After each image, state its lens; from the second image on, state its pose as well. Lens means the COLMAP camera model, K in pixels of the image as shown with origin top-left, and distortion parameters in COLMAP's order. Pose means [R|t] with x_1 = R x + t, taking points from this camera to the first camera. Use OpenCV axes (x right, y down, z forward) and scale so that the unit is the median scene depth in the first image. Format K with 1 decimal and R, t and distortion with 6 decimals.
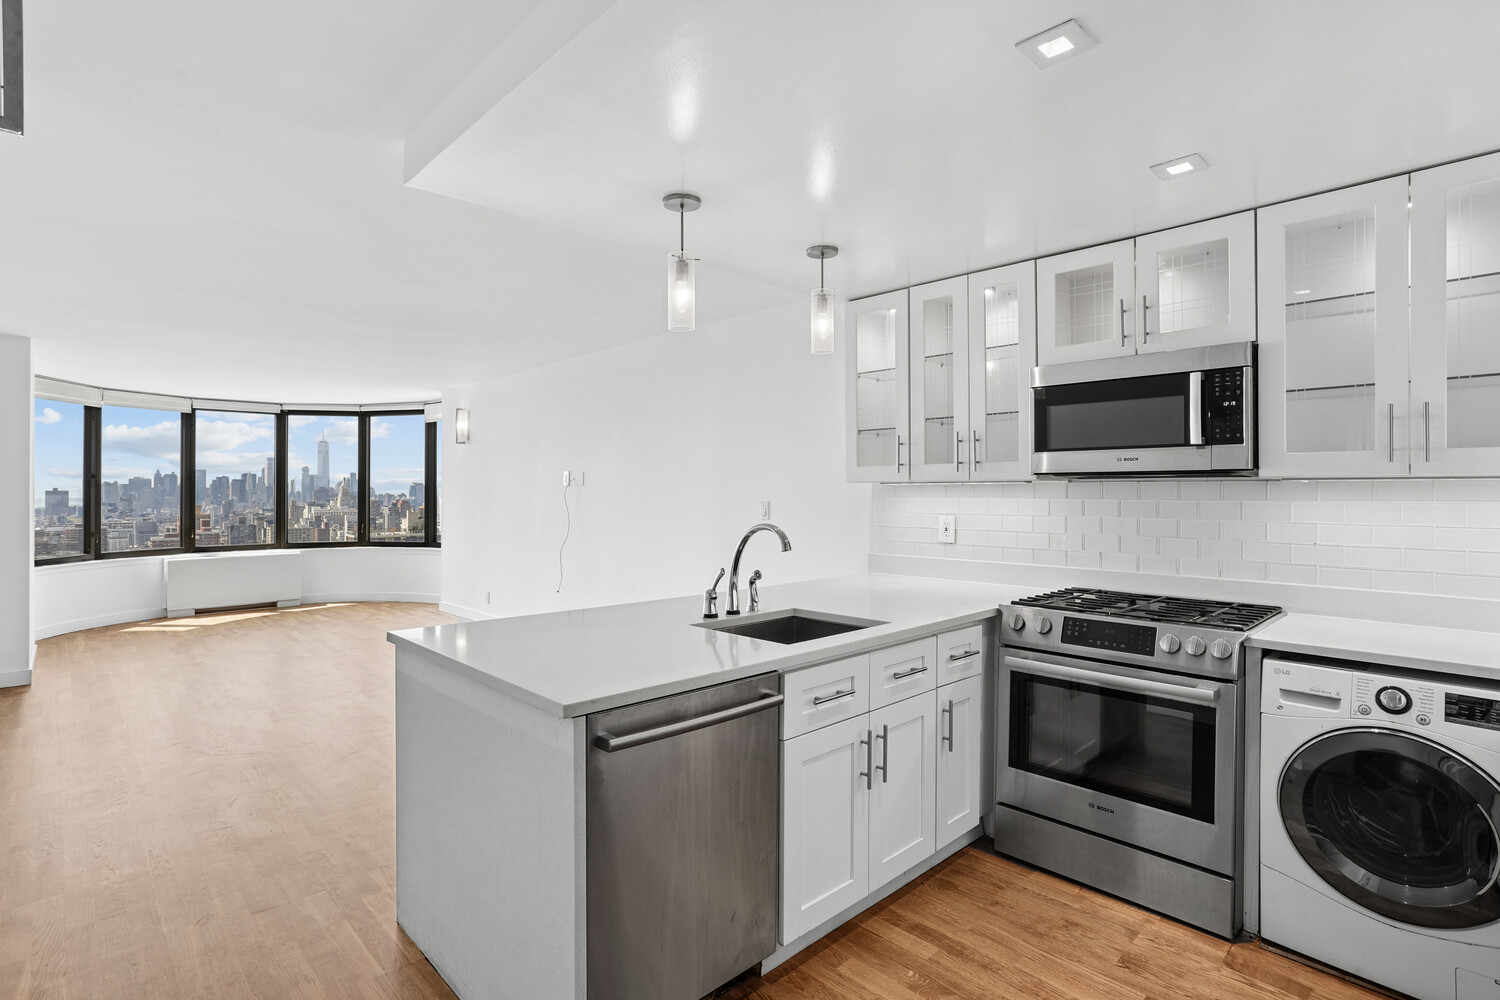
lens RADIAL K [[749.3, 0, 745.0], [0, 749.3, 484.9], [0, 0, 1]] dist [-0.011258, 0.000124]
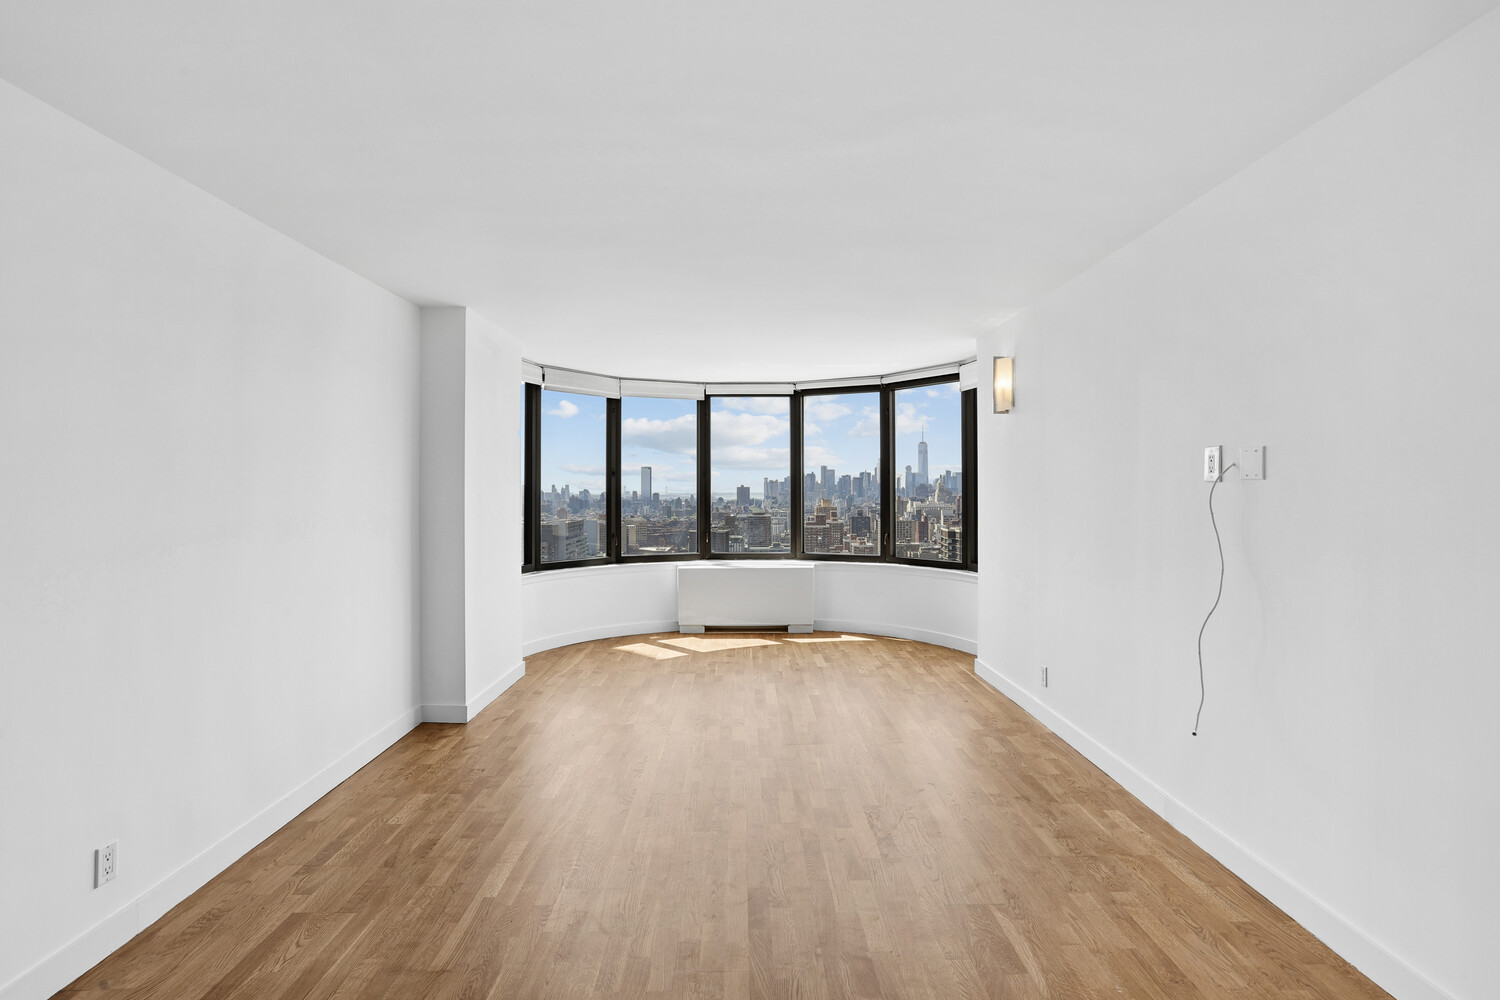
lens RADIAL K [[749.3, 0, 745.0], [0, 749.3, 484.9], [0, 0, 1]] dist [-0.011258, 0.000124]
pose [[0.730547, -0.001278, -0.682861, -0.099136], [0.004522, 0.999985, 0.002966, 0.000620], [0.682847, -0.005255, 0.730542, 0.354500]]
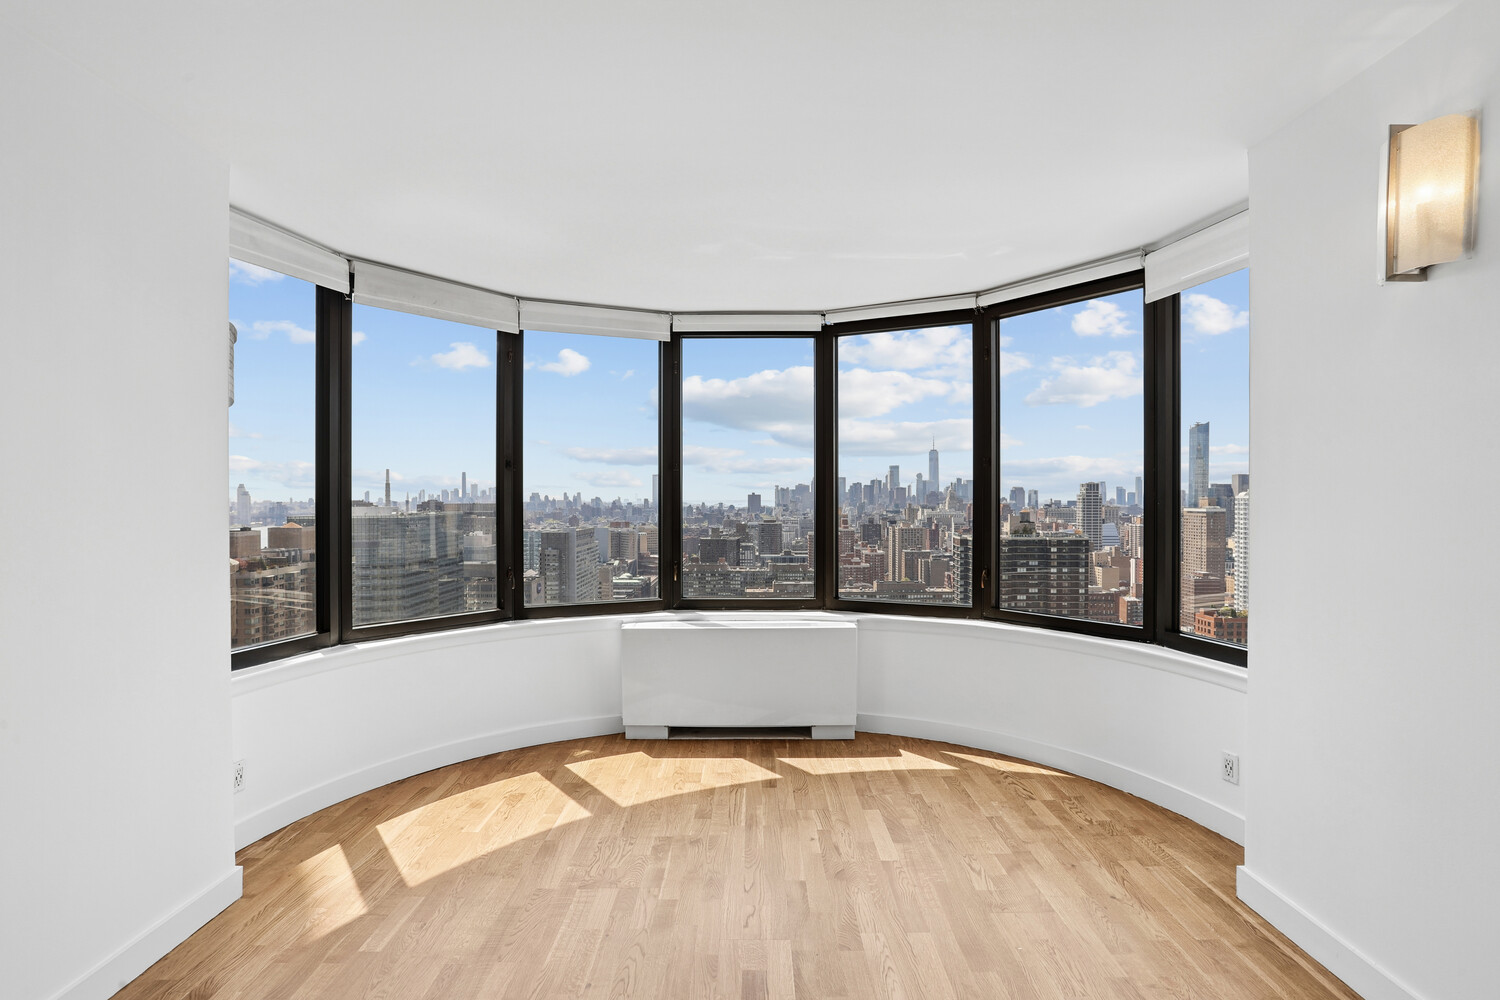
lens RADIAL K [[733.8, 0, 750.0], [0, 733.8, 500.0], [0, 0, 1]] dist [-0.000364, 0.000063]
pose [[0.724477, 0.006064, -0.689272, -0.321690], [0.003993, 0.999908, 0.012994, 0.006609], [0.689287, -0.012166, 0.724386, 0.609173]]
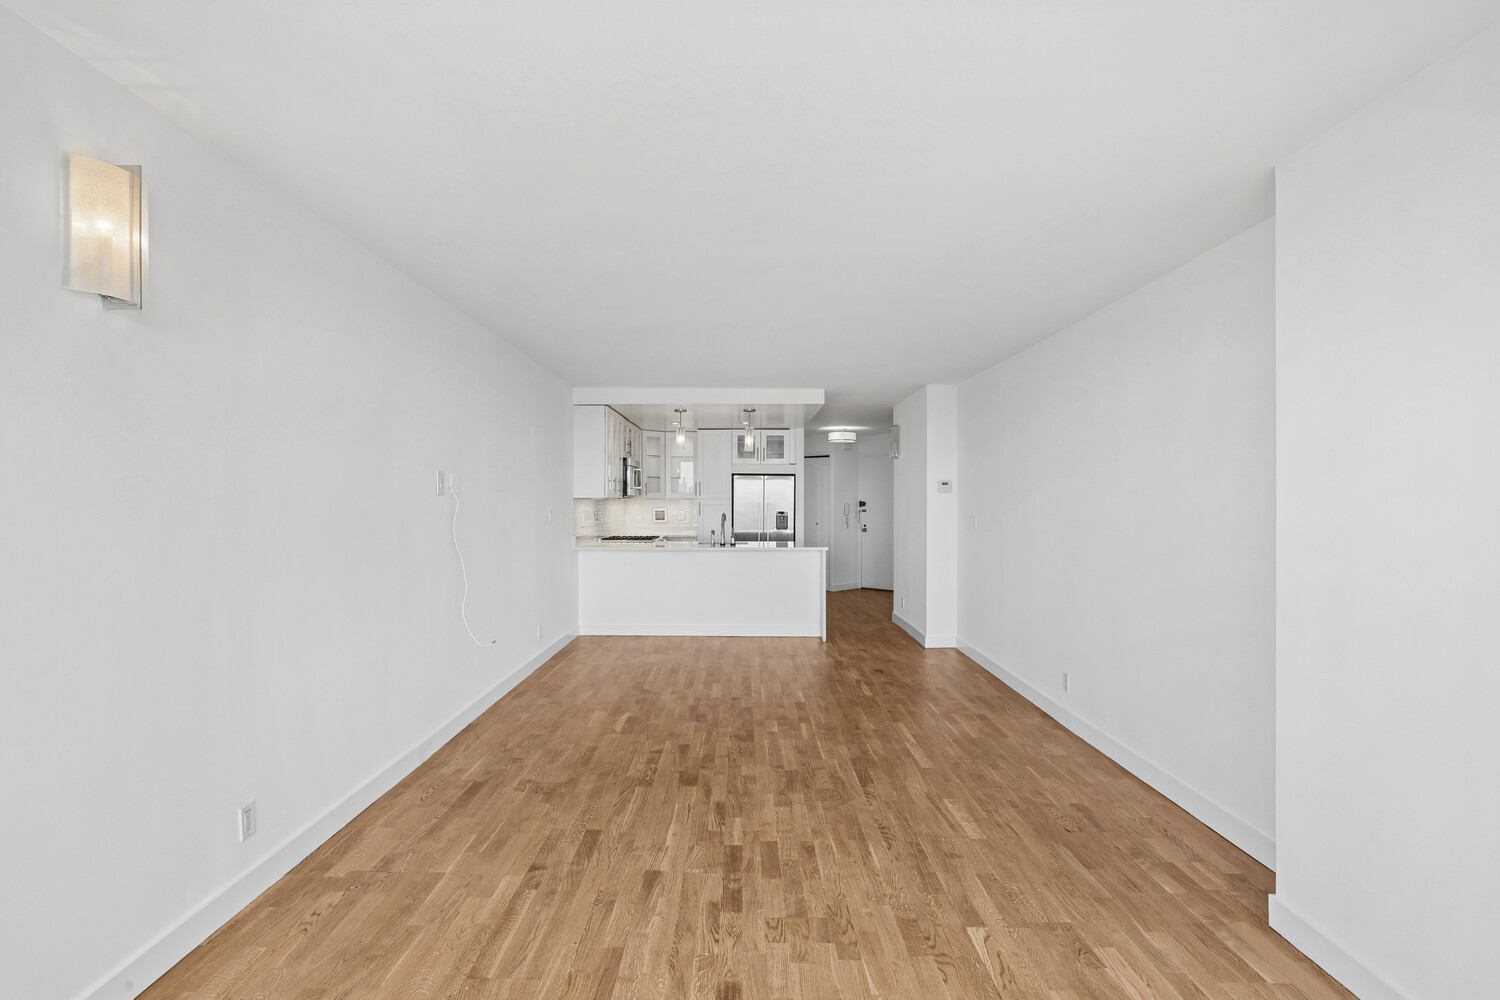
lens RADIAL K [[749.3, 0, 745.0], [0, 749.3, 484.9], [0, 0, 1]] dist [-0.011258, 0.000124]
pose [[-0.729698, 0.014718, 0.683611, -0.597536], [-0.007689, 0.999528, -0.029727, 0.007827], [-0.683726, -0.026948, -0.729241, 0.897851]]
